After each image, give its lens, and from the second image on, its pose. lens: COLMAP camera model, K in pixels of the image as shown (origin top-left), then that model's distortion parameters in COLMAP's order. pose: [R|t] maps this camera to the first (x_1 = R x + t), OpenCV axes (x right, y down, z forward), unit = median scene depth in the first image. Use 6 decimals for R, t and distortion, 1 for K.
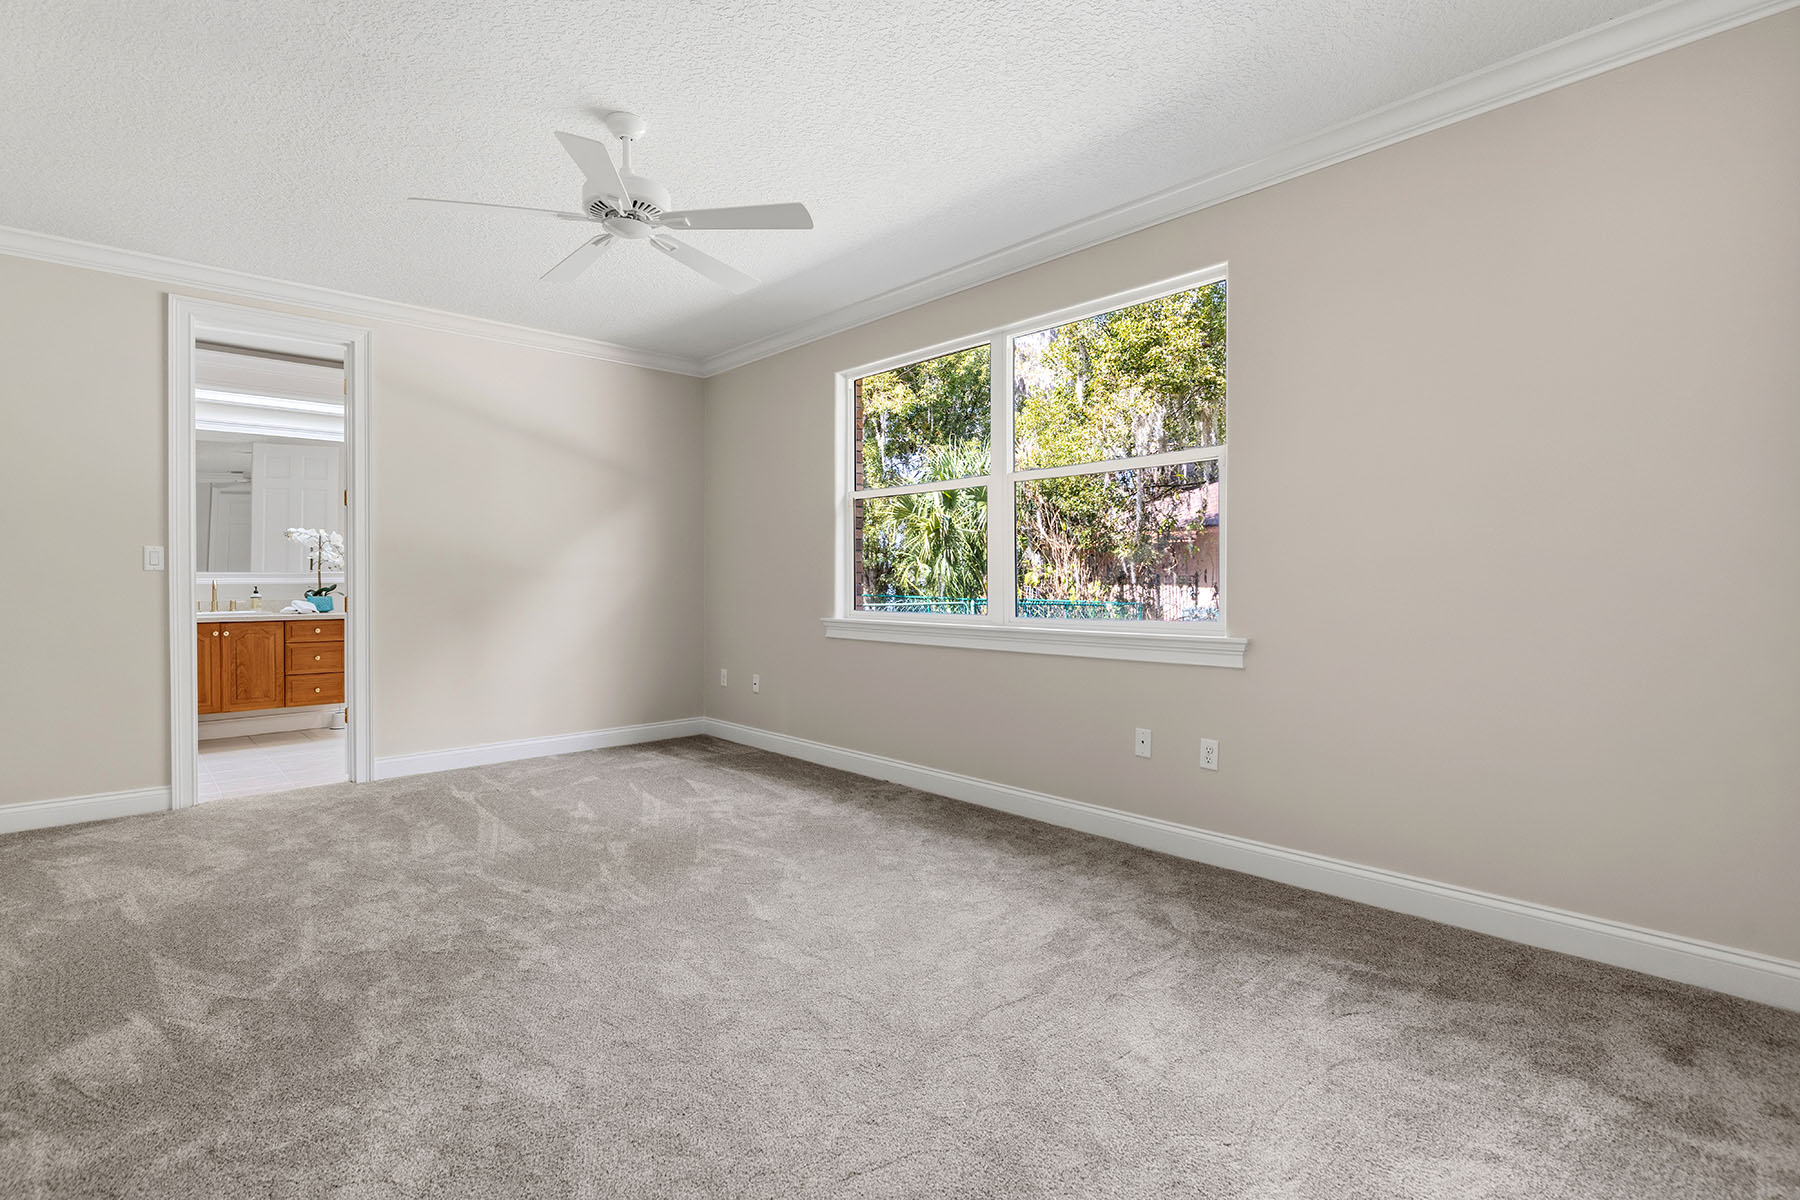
lens RADIAL K [[875.5, 0, 900.0], [0, 875.5, 600.0], [0, 0, 1]] dist [-0.000191, -0.000098]
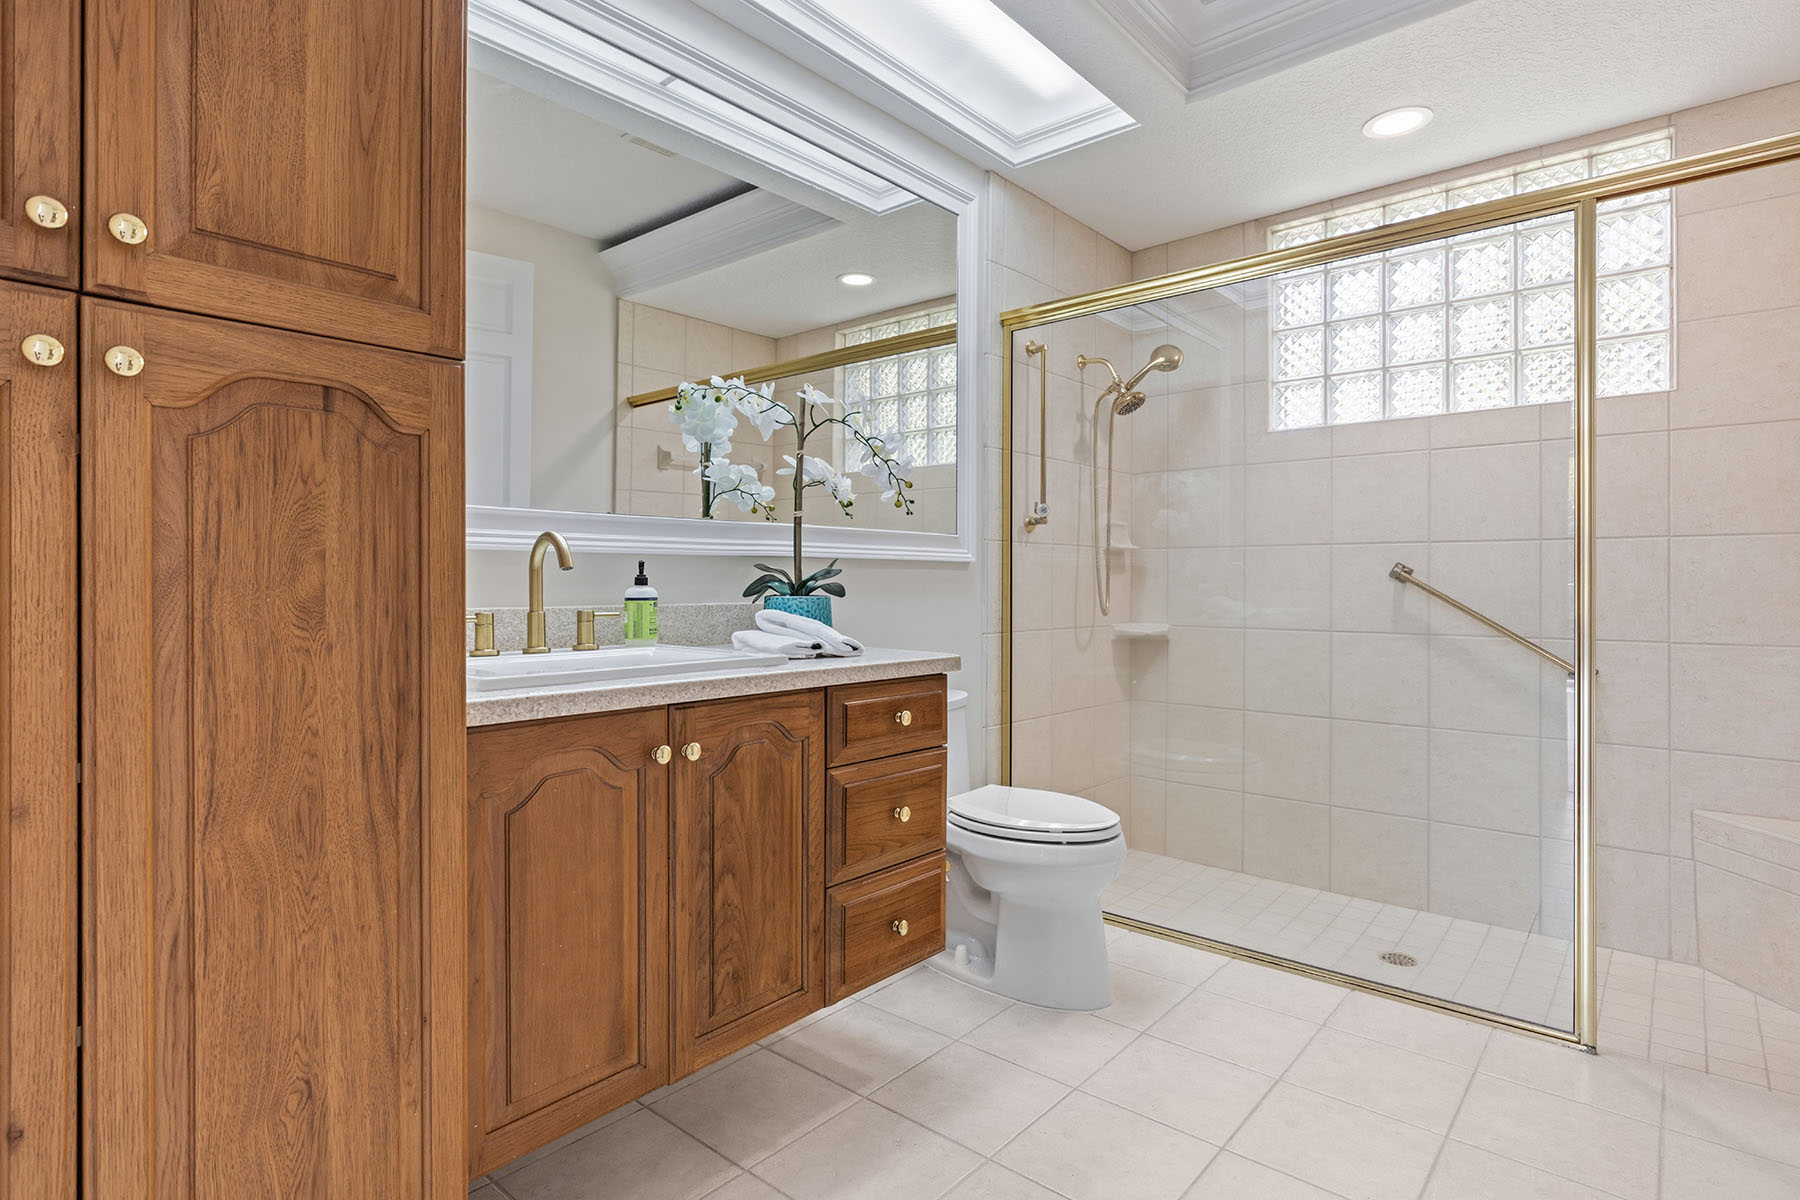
lens RADIAL K [[922.1, 0, 900.0], [0, 922.1, 600.0], [0, 0, 1]] dist [0.000280, 0.000004]
pose [[0.992901, 0.003661, 0.118888, -0.713012], [-0.002546, 0.999951, -0.009530, -0.000335], [-0.118917, 0.009160, 0.992862, 0.713531]]
